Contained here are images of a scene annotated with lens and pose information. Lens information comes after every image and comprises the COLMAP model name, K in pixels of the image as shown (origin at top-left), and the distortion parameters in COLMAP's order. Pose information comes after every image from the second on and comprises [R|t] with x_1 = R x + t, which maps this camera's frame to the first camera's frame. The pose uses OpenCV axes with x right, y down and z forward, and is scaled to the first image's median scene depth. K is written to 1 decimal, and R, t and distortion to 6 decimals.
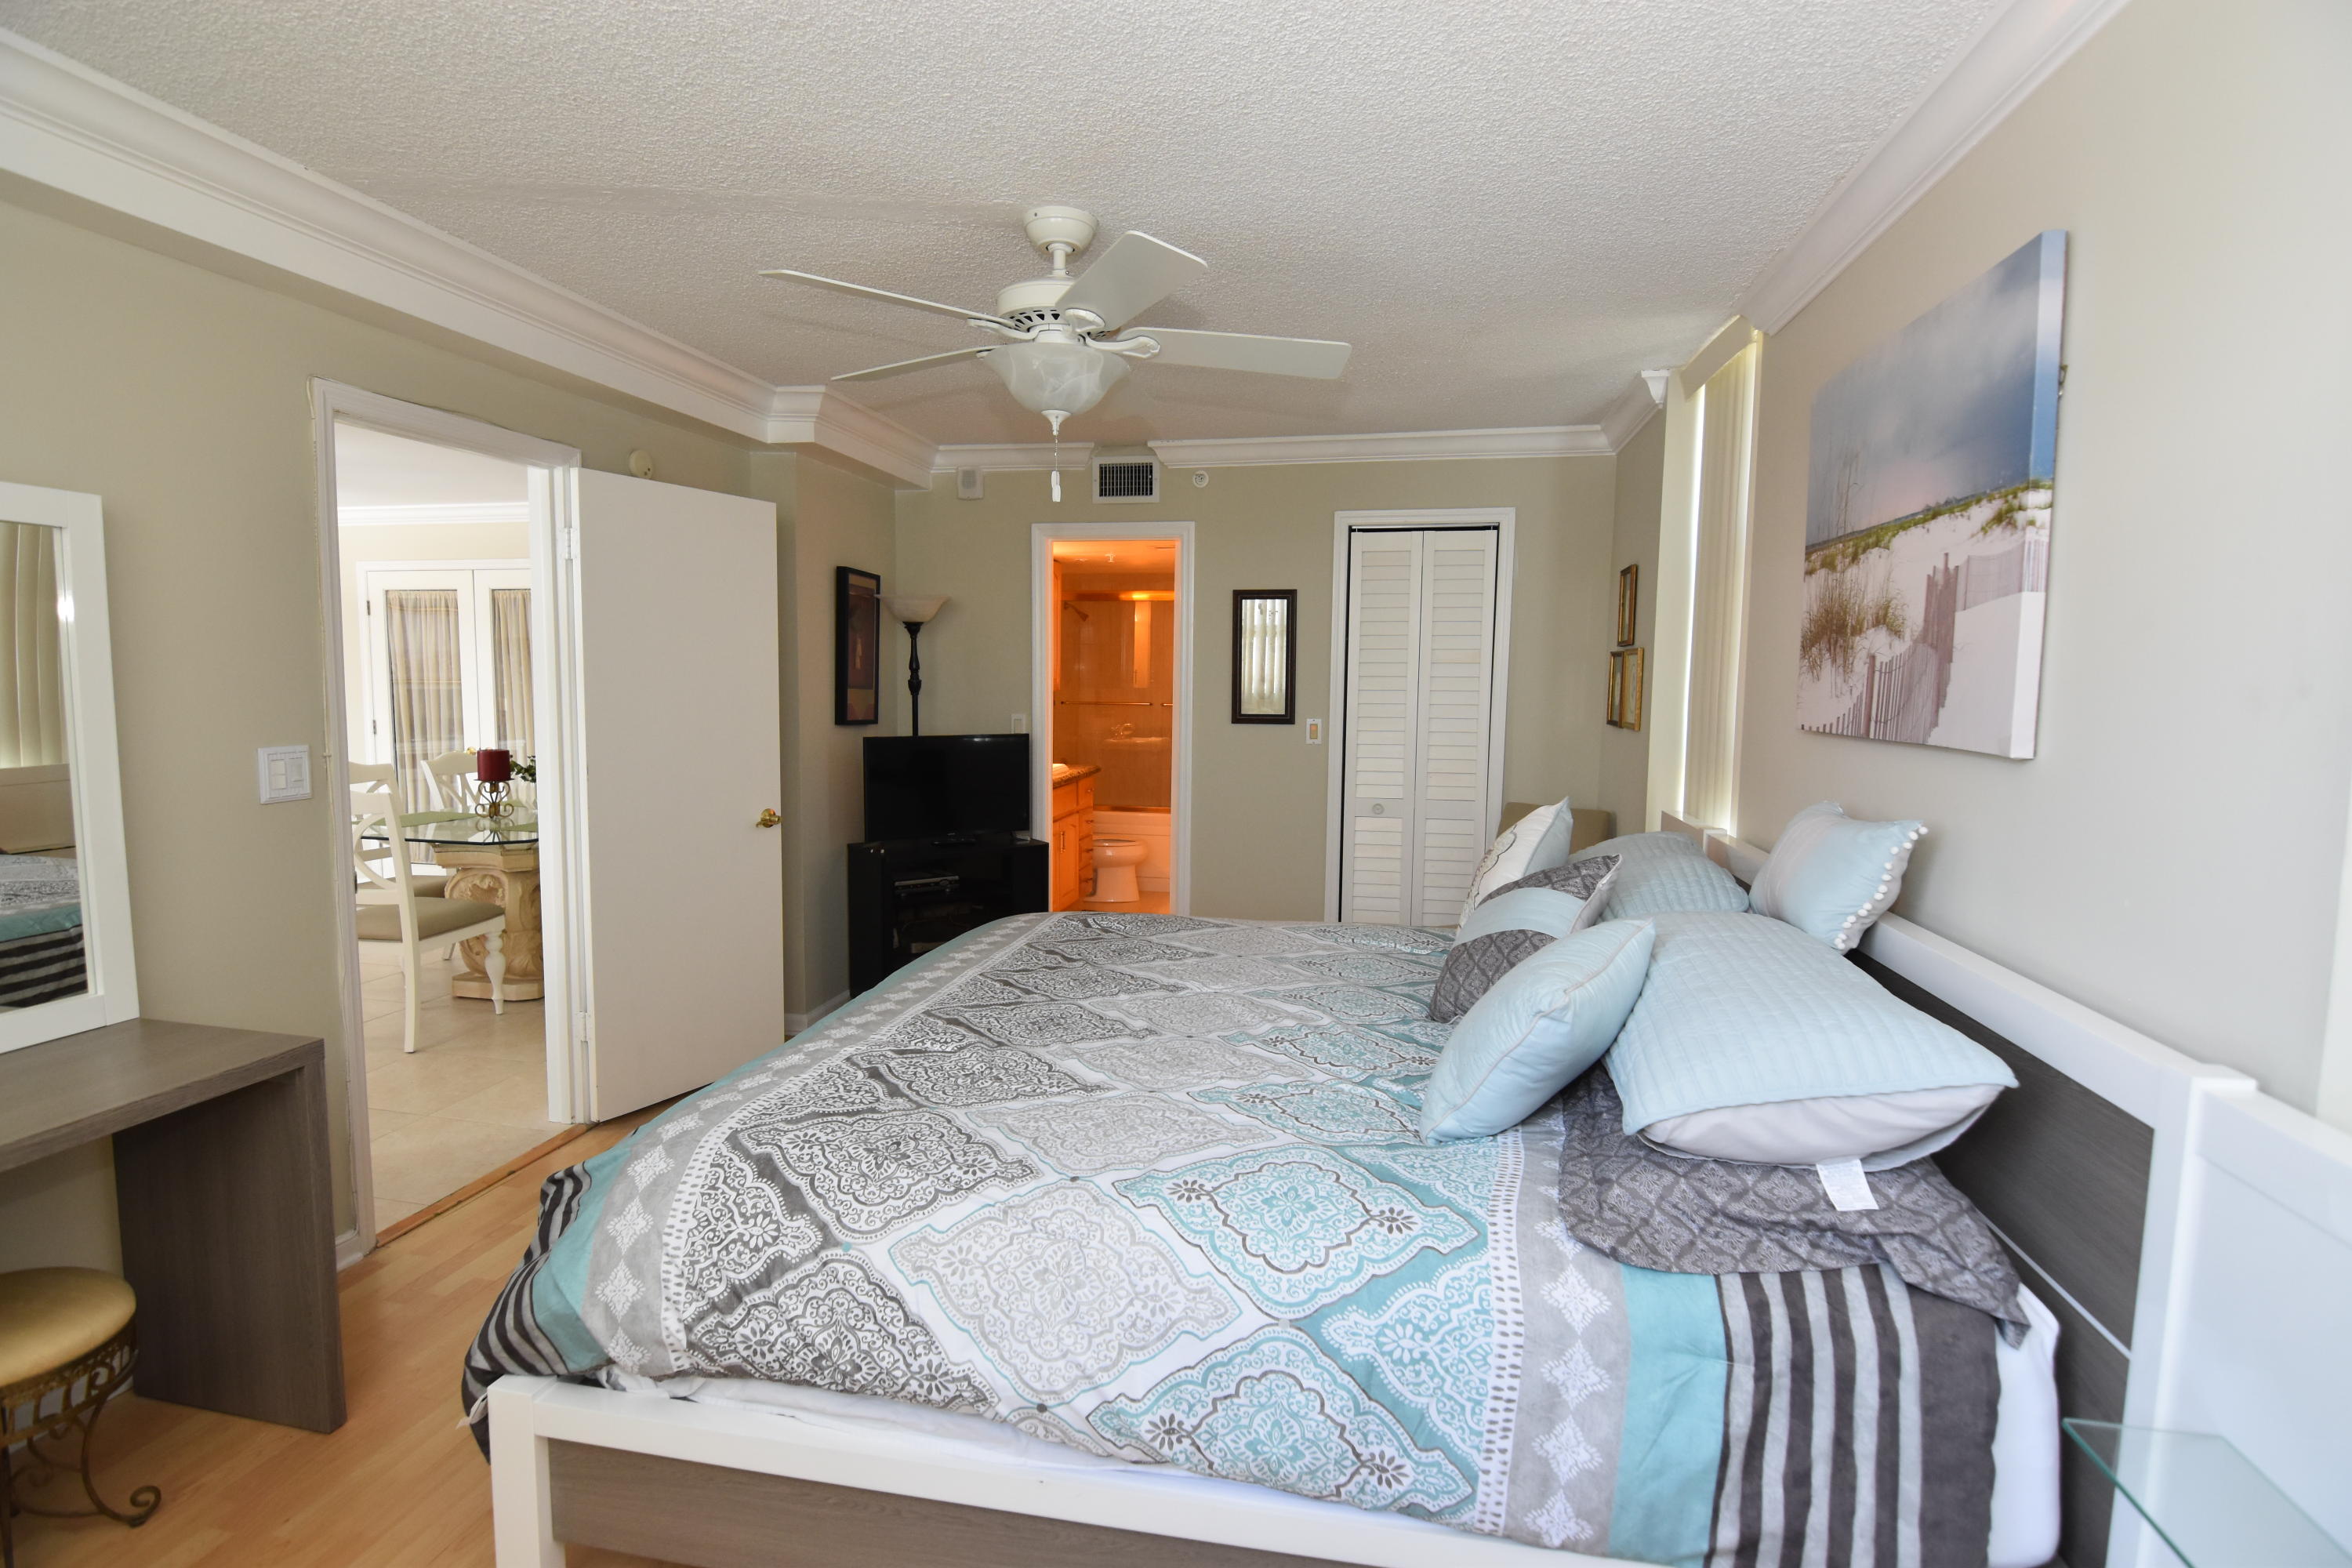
lens RADIAL K [[1158.6, 0, 1172.2], [0, 1158.6, 786.3], [0, 0, 1]] dist [-0.003394, -0.011496]
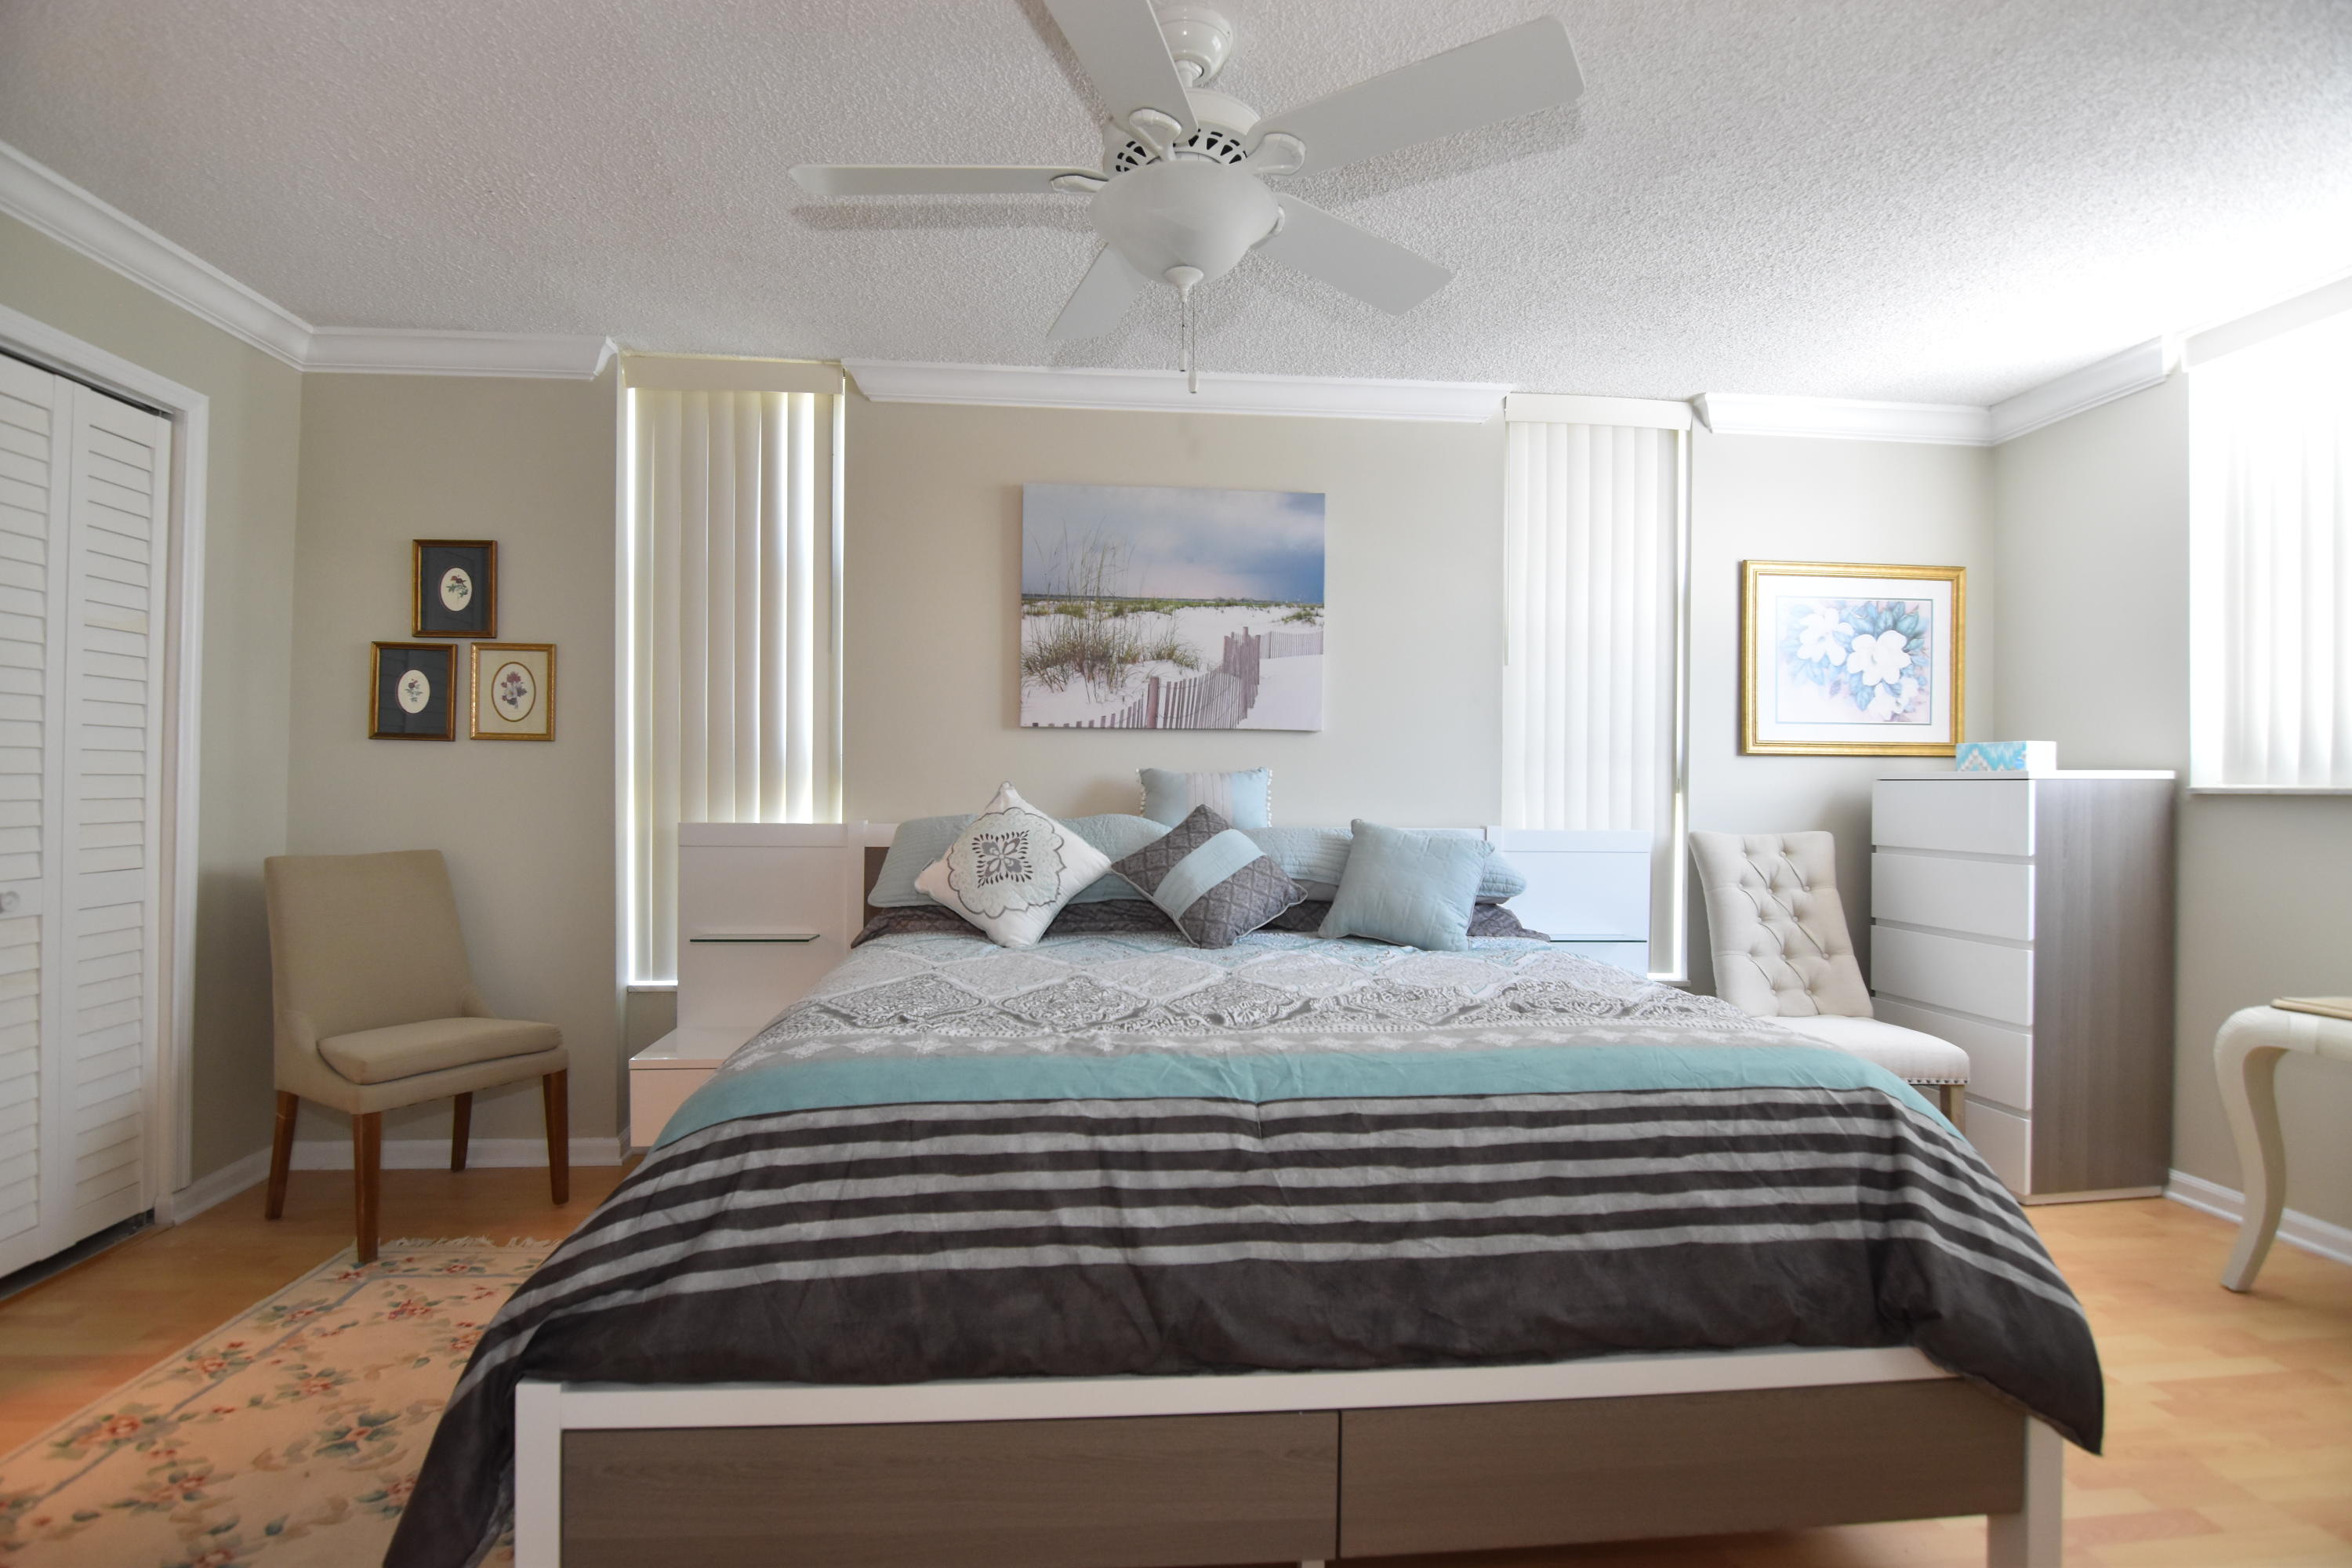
lens RADIAL K [[1158.6, 0, 1152.3], [0, 1158.6, 778.0], [0, 0, 1]] dist [-0.003394, -0.011496]
pose [[-0.261726, -0.013125, 0.965053, -1.014962], [0.076274, 0.996499, 0.034238, -0.030126], [-0.962123, 0.082569, -0.259809, 1.509696]]
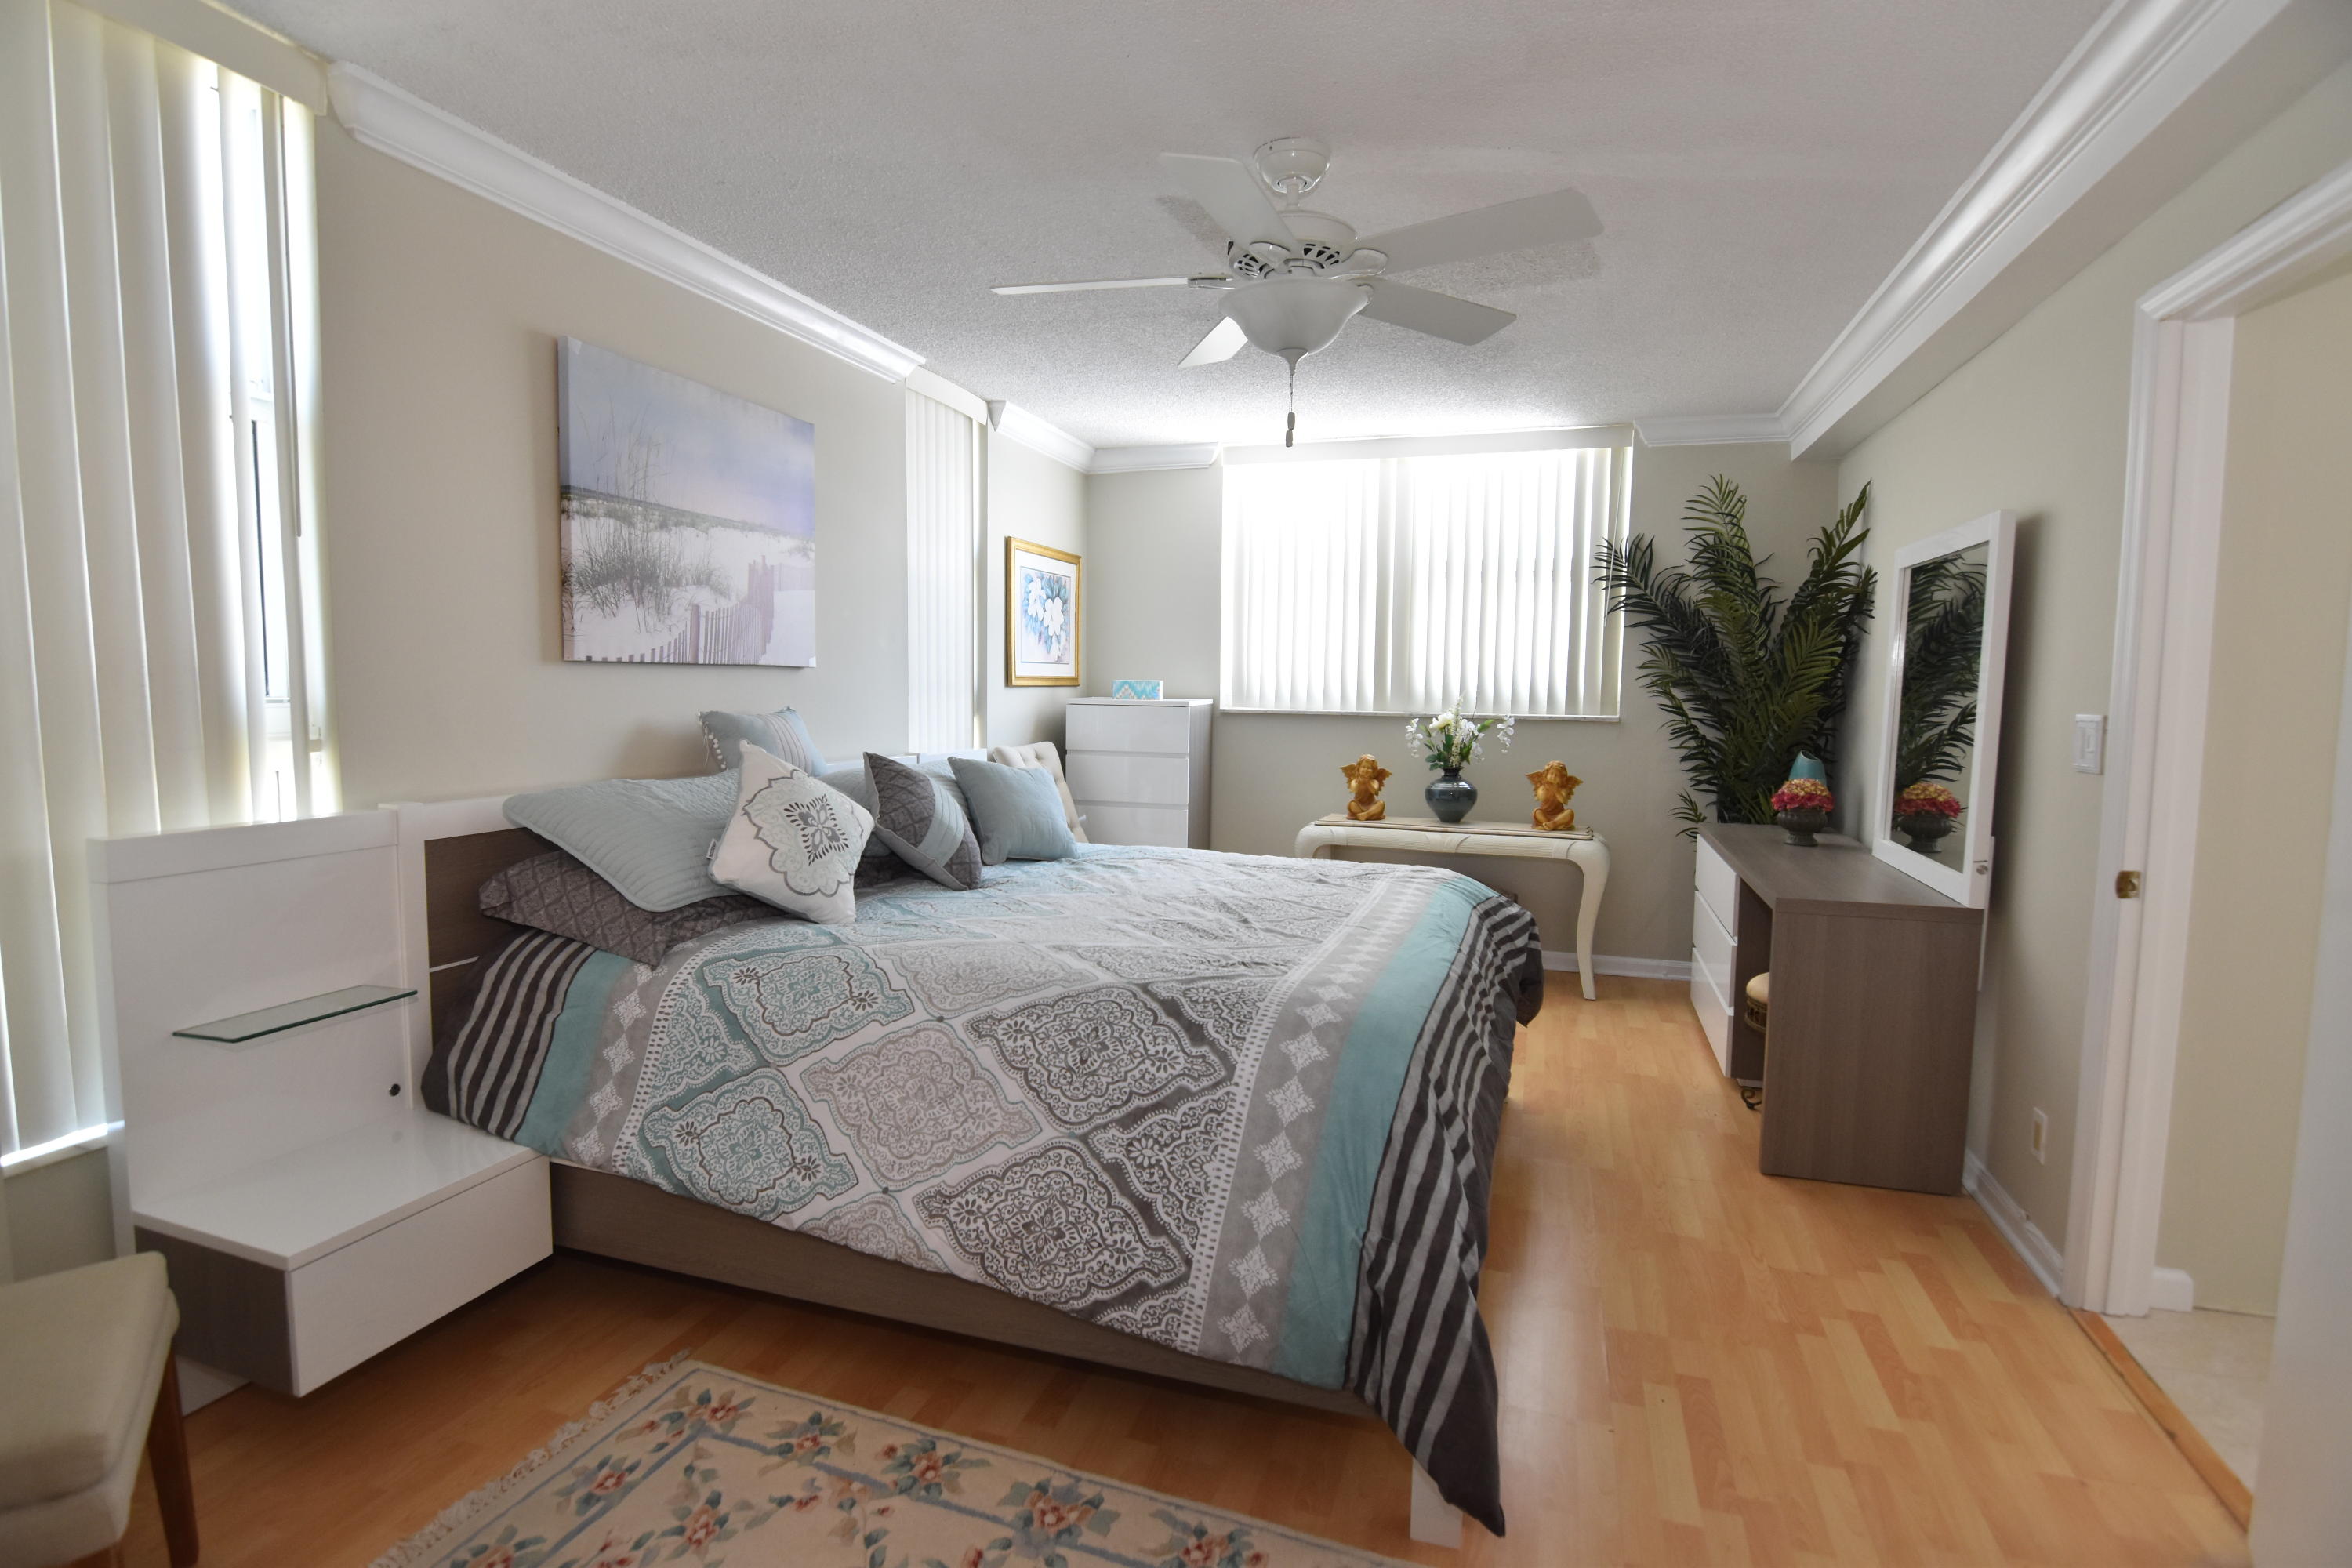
lens RADIAL K [[1158.6, 0, 1175.0], [0, 1158.6, 786.9], [0, 0, 1]] dist [-0.003394, -0.011496]
pose [[-0.990651, -0.042298, 0.129700, -0.173496], [-0.017923, 0.982834, 0.183621, -0.173502], [-0.135240, 0.179580, -0.974403, 2.451454]]
